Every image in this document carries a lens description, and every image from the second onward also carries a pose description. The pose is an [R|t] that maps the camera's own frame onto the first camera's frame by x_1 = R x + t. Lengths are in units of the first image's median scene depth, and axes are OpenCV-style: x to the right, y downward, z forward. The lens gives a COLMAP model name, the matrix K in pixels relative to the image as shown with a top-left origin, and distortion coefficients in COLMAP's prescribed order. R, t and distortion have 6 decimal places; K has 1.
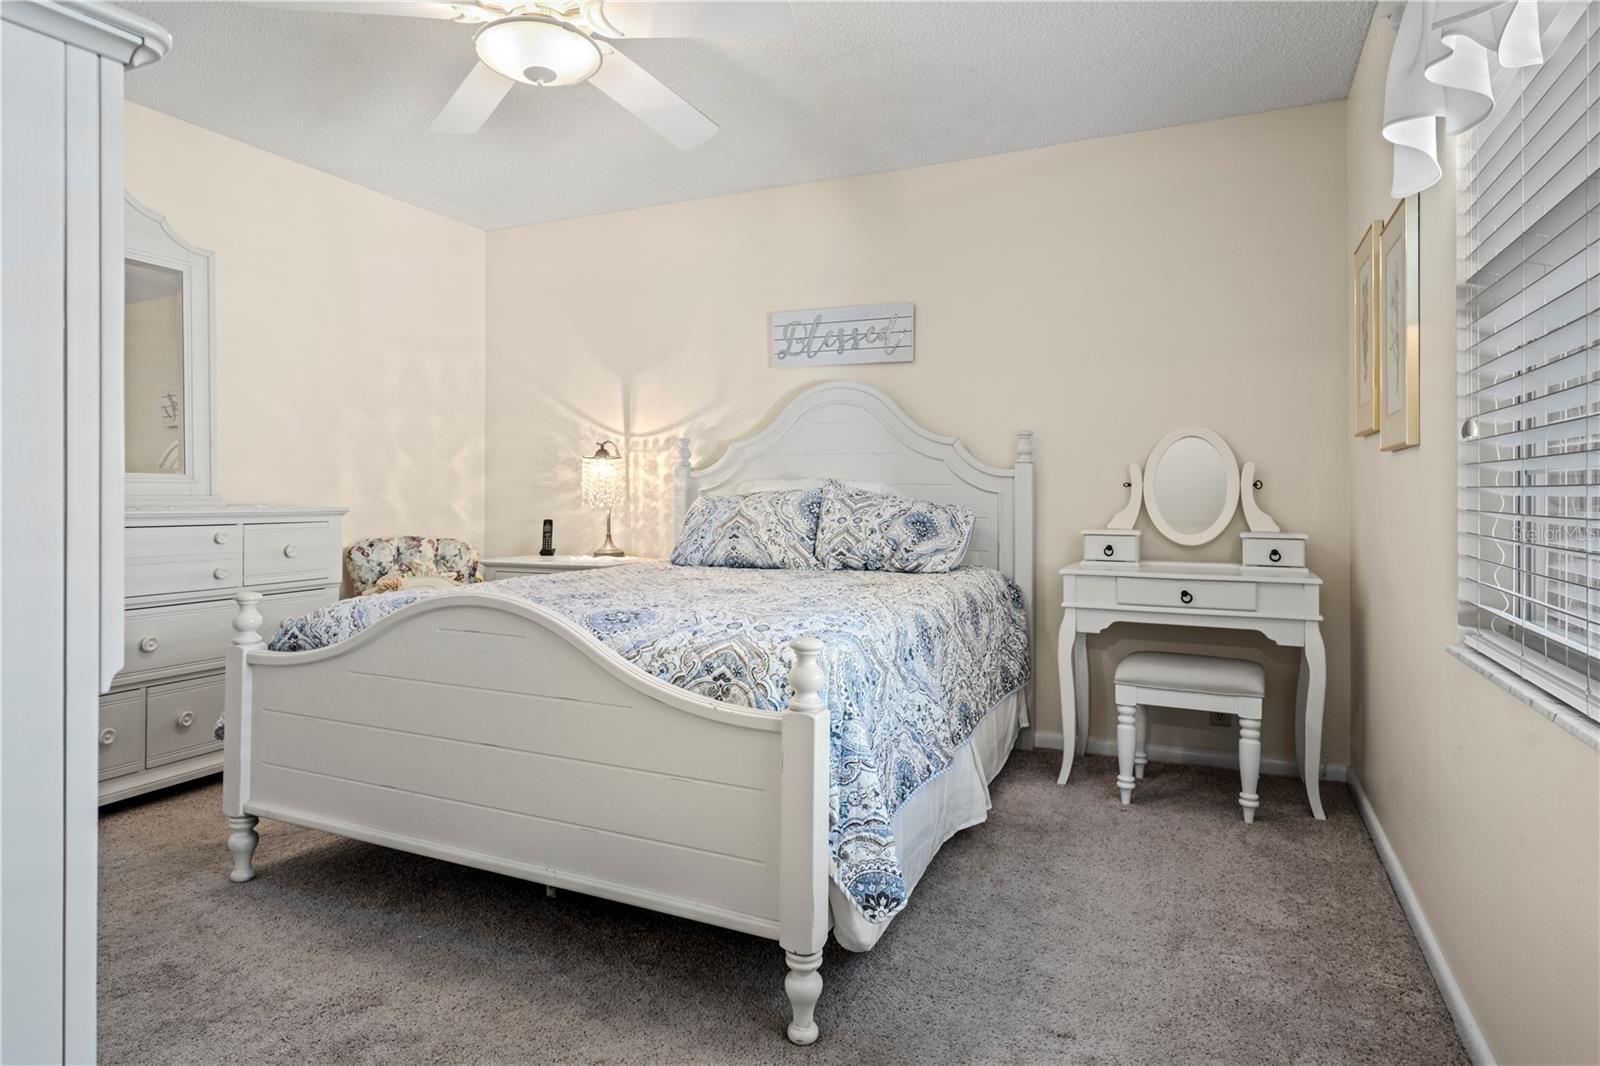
lens RADIAL K [[901.3, 0, 798.2], [0, 901.3, 499.4], [0, 0, 1]] dist [-0.000247, 0.000492]
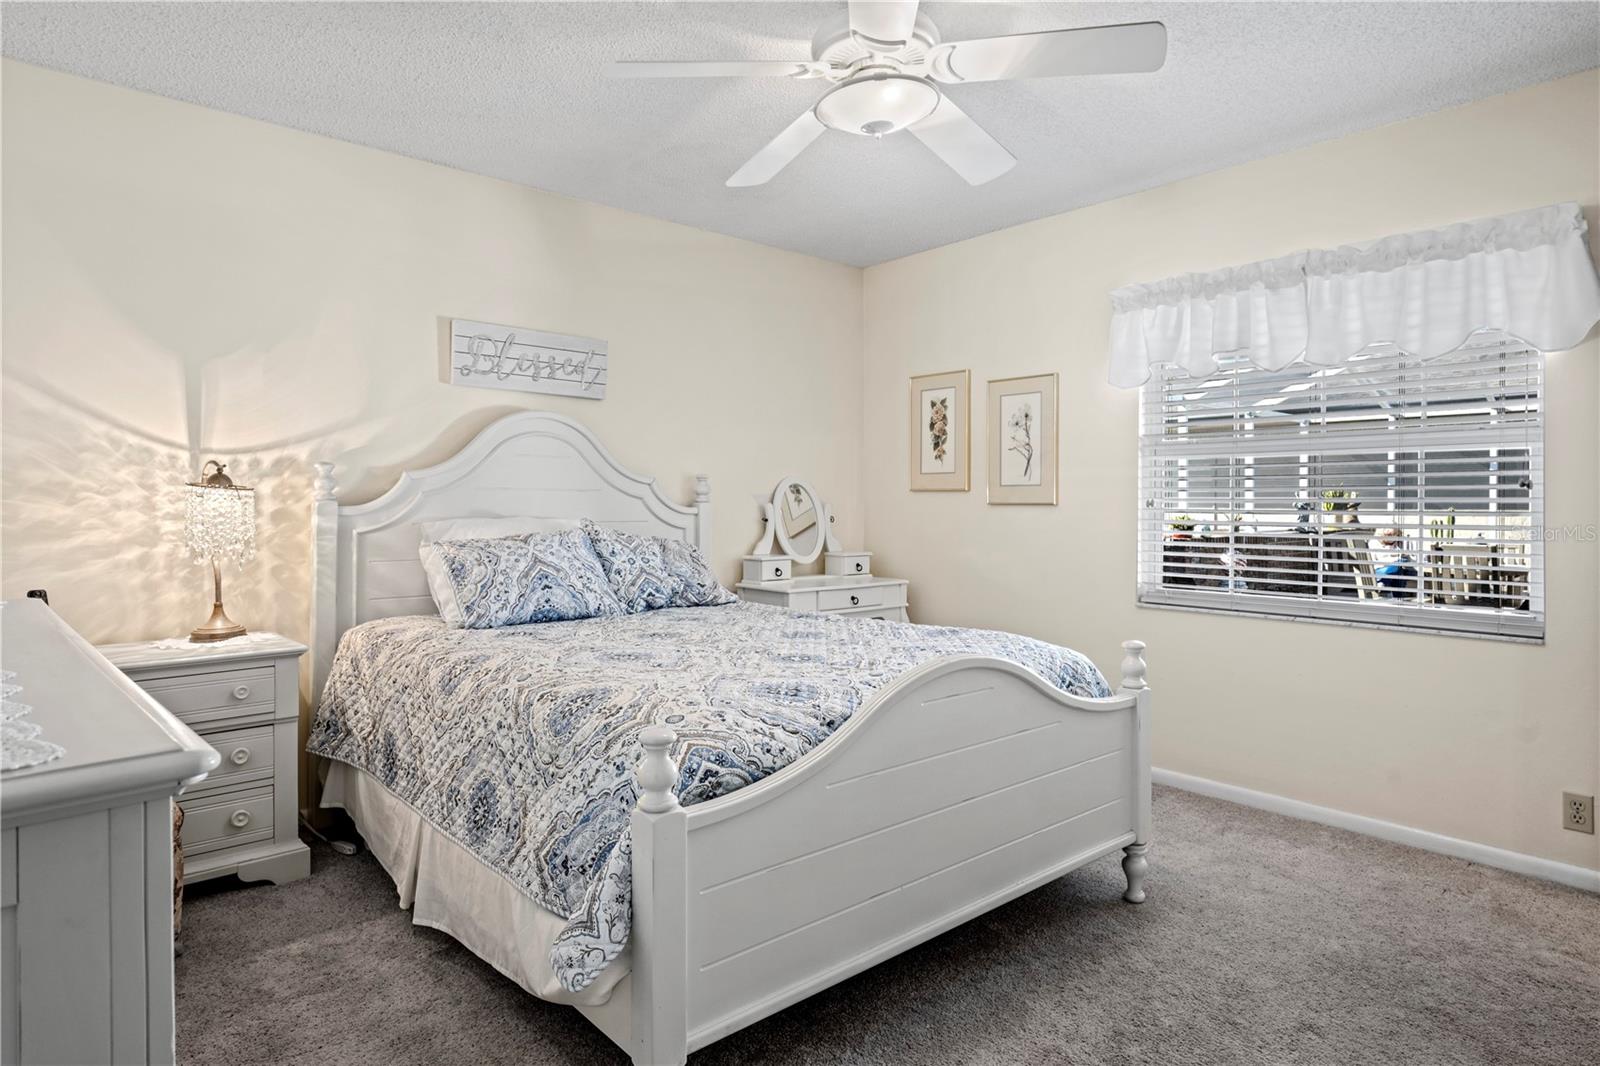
lens RADIAL K [[901.3, 0, 798.2], [0, 901.3, 499.4], [0, 0, 1]] dist [-0.000247, 0.000492]
pose [[0.408057, 0.000603, 0.912956, -0.686046], [0.004331, 0.999987, -0.002597, -0.036185], [-0.912946, 0.005014, 0.408049, 0.376113]]
